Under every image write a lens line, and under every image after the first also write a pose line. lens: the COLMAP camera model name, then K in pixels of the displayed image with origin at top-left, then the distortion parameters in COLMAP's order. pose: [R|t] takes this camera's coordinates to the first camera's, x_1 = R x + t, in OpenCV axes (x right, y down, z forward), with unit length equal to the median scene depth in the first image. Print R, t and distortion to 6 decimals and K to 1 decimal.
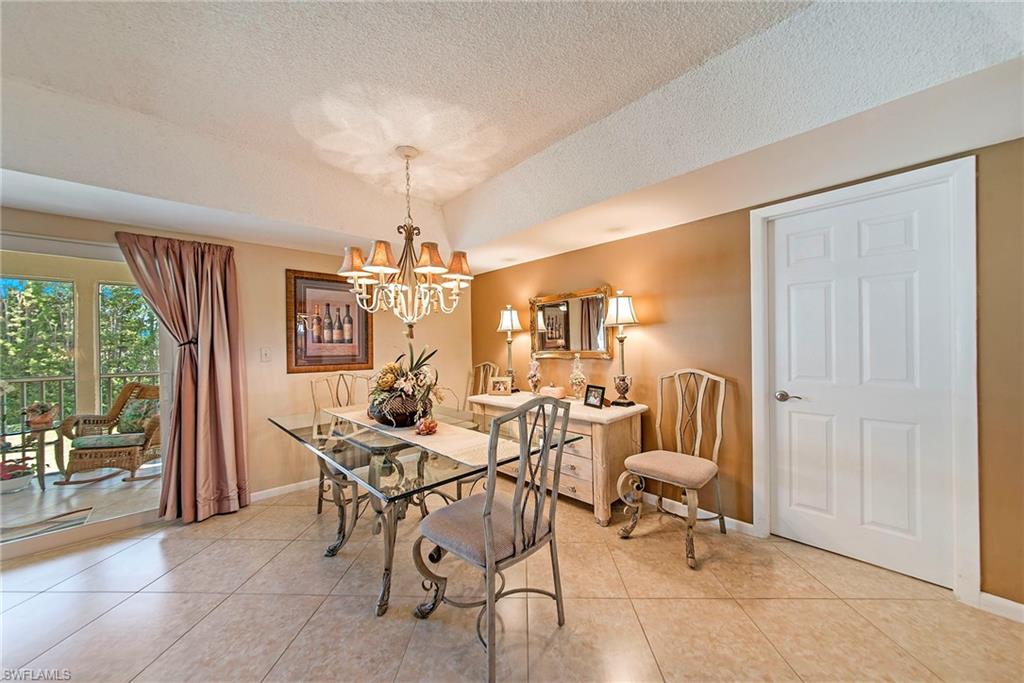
lens RADIAL K [[355.3, 0, 507.4], [0, 355.3, 344.1], [0, 0, 1]] dist [0.001018, 0.000173]
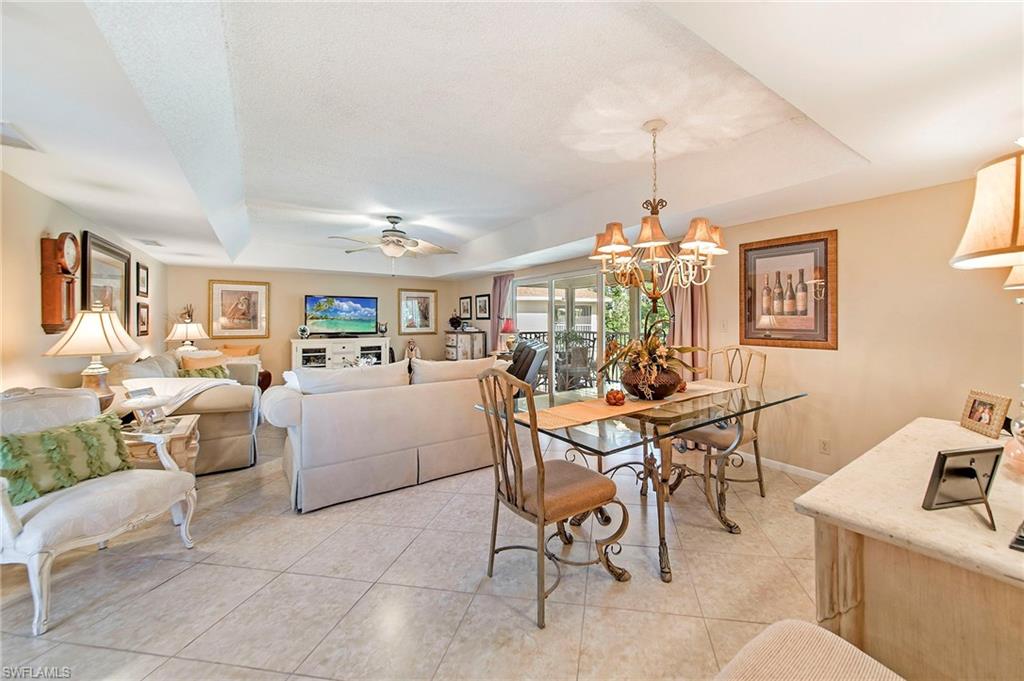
lens RADIAL K [[393.5, 0, 560.7], [0, 393.5, 315.2], [0, 0, 1]] dist [-0.014122, -0.000020]
pose [[-0.097940, 0.007145, -0.995167, 0.551573], [0.004261, 0.999968, 0.006760, -0.011748], [0.995183, -0.003578, -0.097967, 0.555076]]
